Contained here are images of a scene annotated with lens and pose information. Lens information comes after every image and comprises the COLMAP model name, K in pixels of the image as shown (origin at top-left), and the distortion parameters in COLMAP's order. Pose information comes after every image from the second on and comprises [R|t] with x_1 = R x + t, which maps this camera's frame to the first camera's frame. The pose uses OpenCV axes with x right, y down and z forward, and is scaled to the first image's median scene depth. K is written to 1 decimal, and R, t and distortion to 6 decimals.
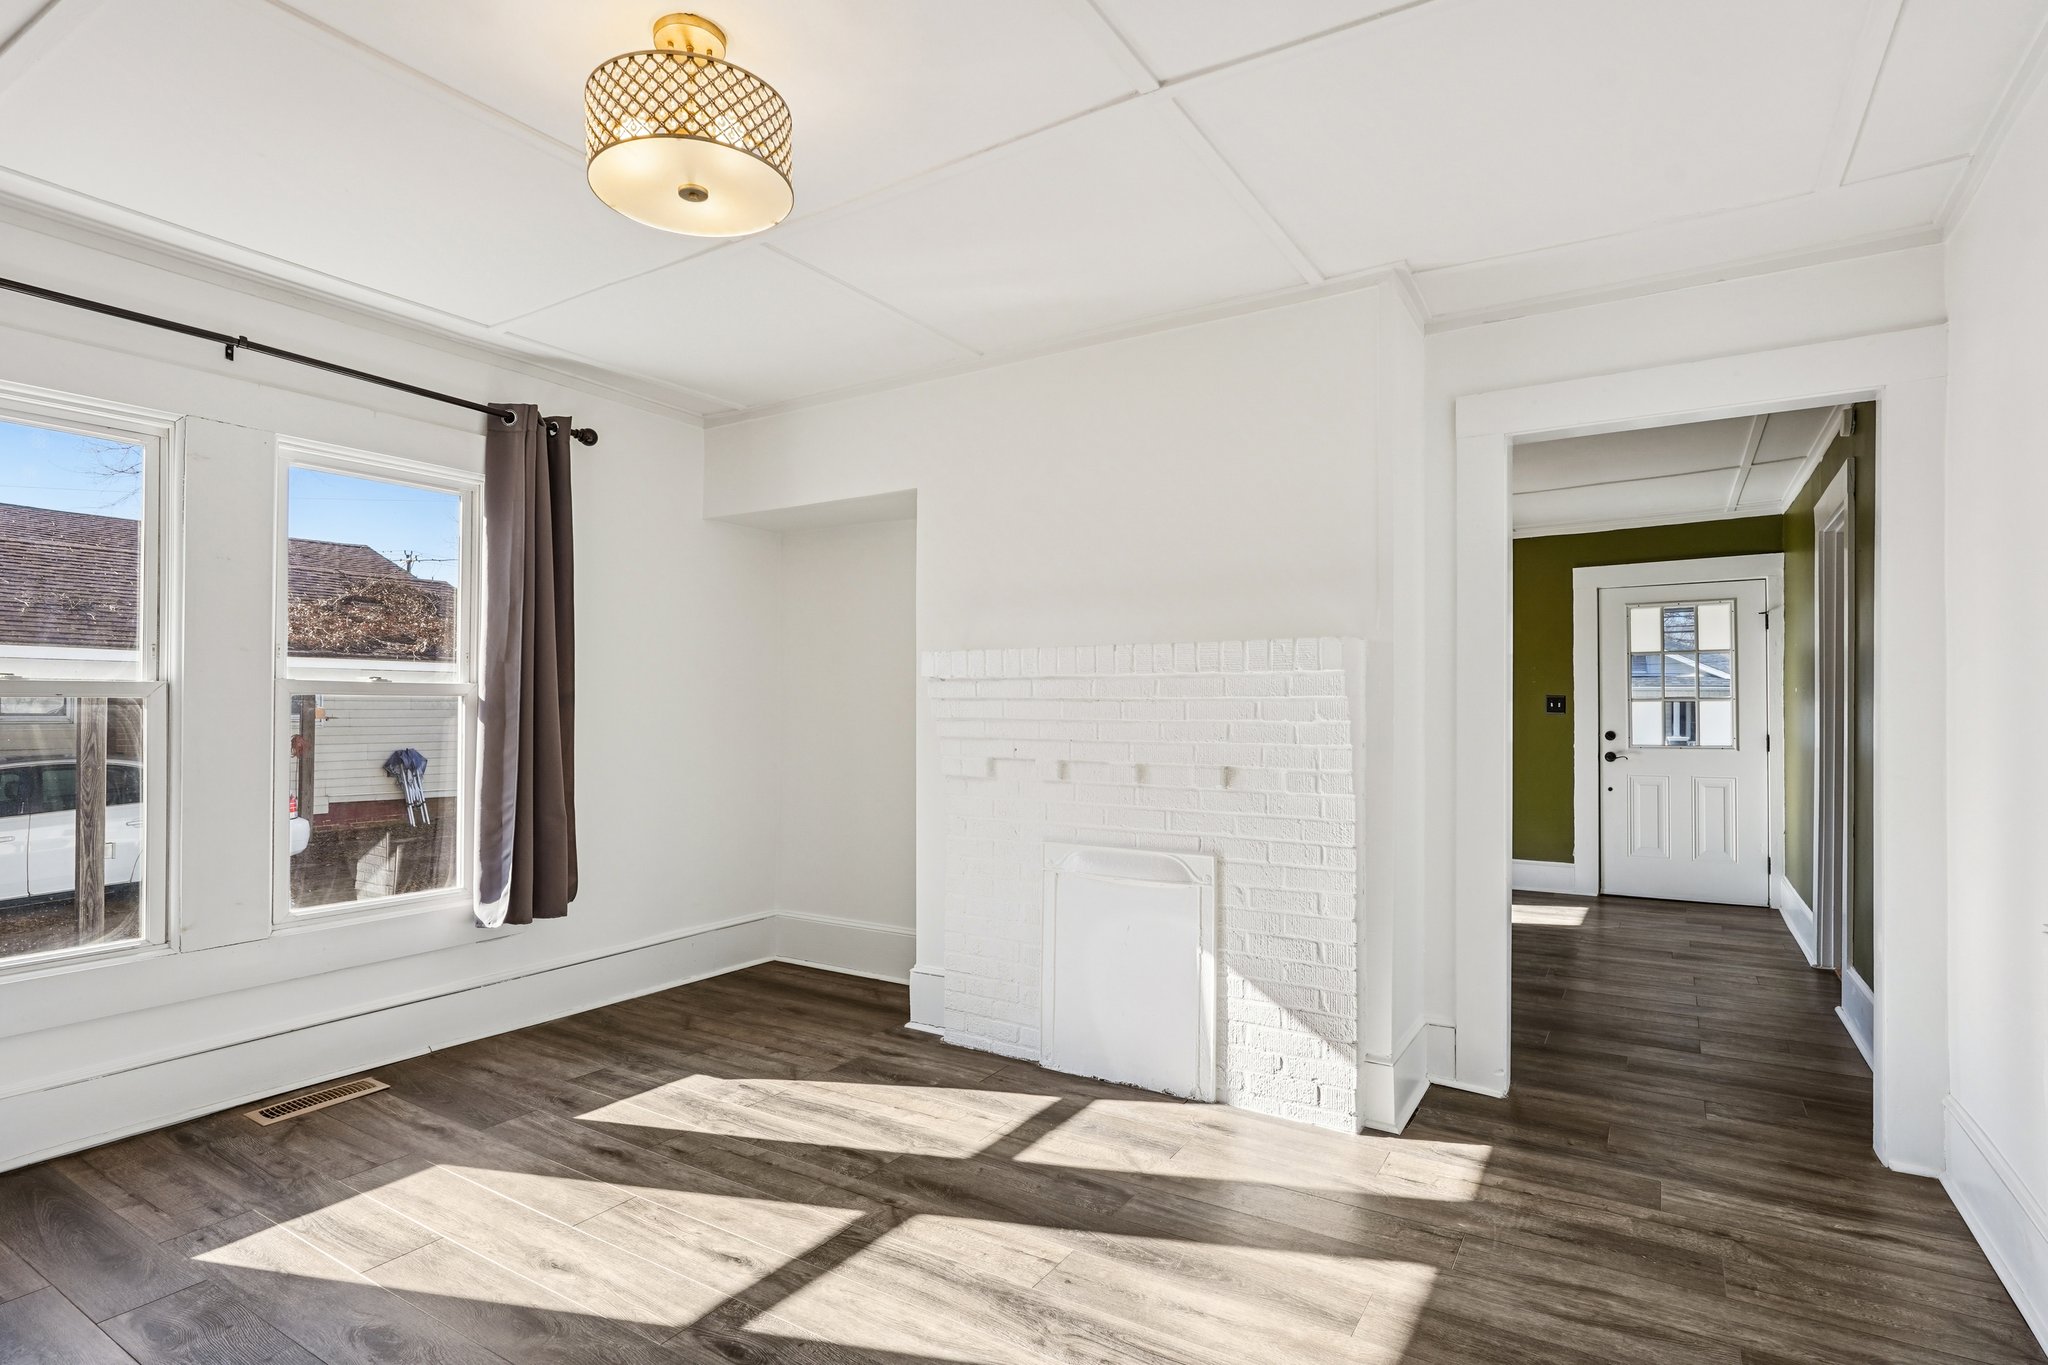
lens RADIAL K [[1030.7, 0, 1025.6], [0, 1030.7, 696.6], [0, 0, 1]] dist [-0.009732, 0.007617]
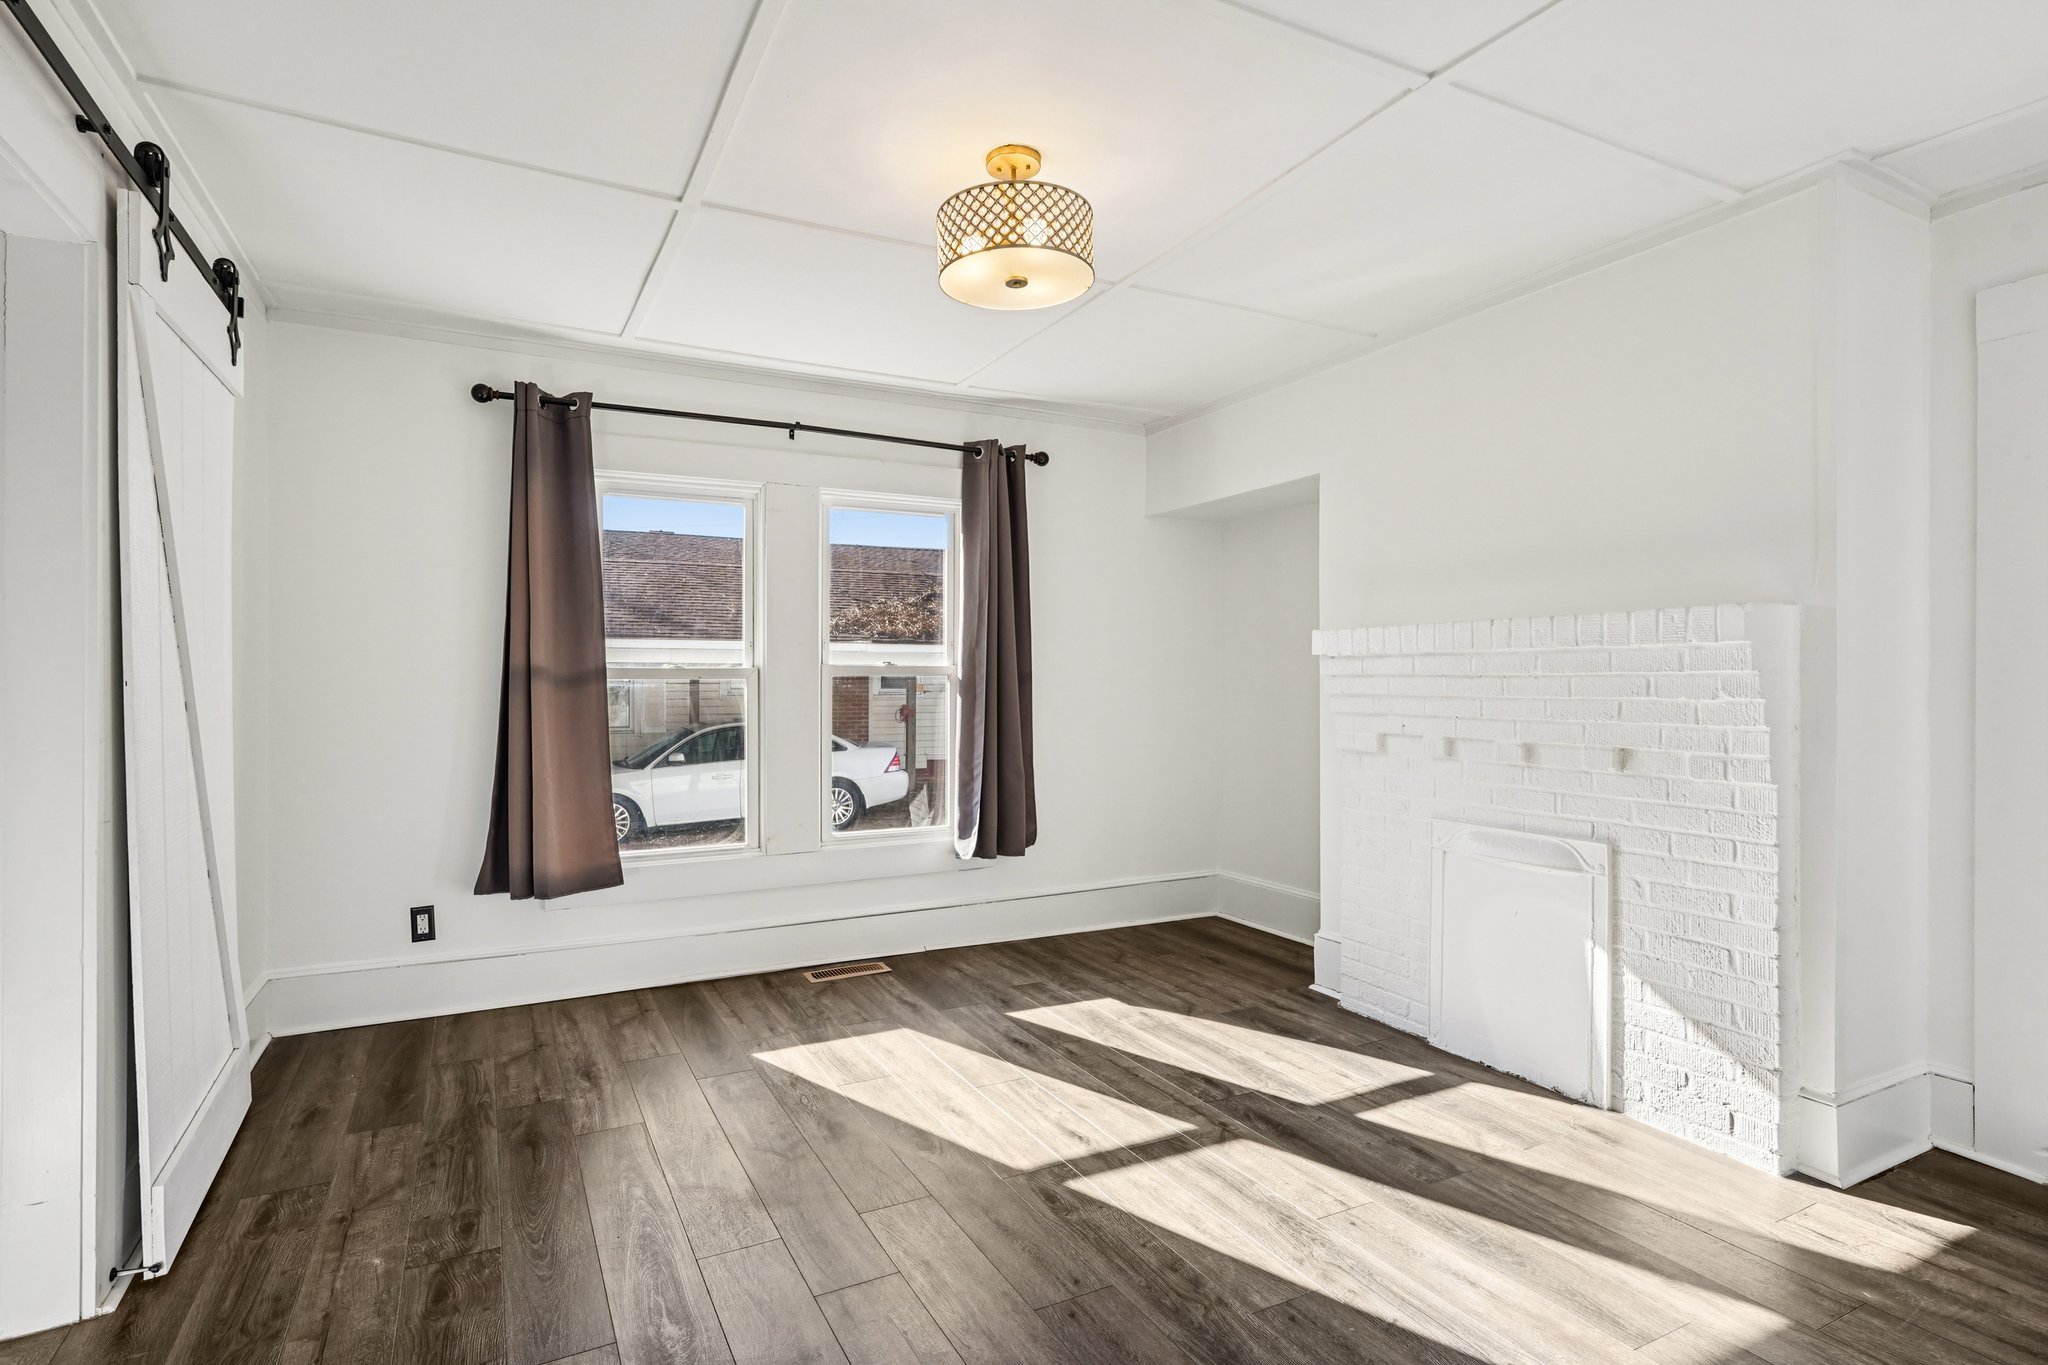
lens RADIAL K [[1030.7, 0, 1027.5], [0, 1030.7, 677.7], [0, 0, 1]] dist [-0.009732, 0.007617]
pose [[0.865384, -0.005060, -0.501084, 0.203475], [0.008852, 0.999947, 0.005189, -0.004615], [0.501032, -0.008926, 0.865383, -0.062668]]
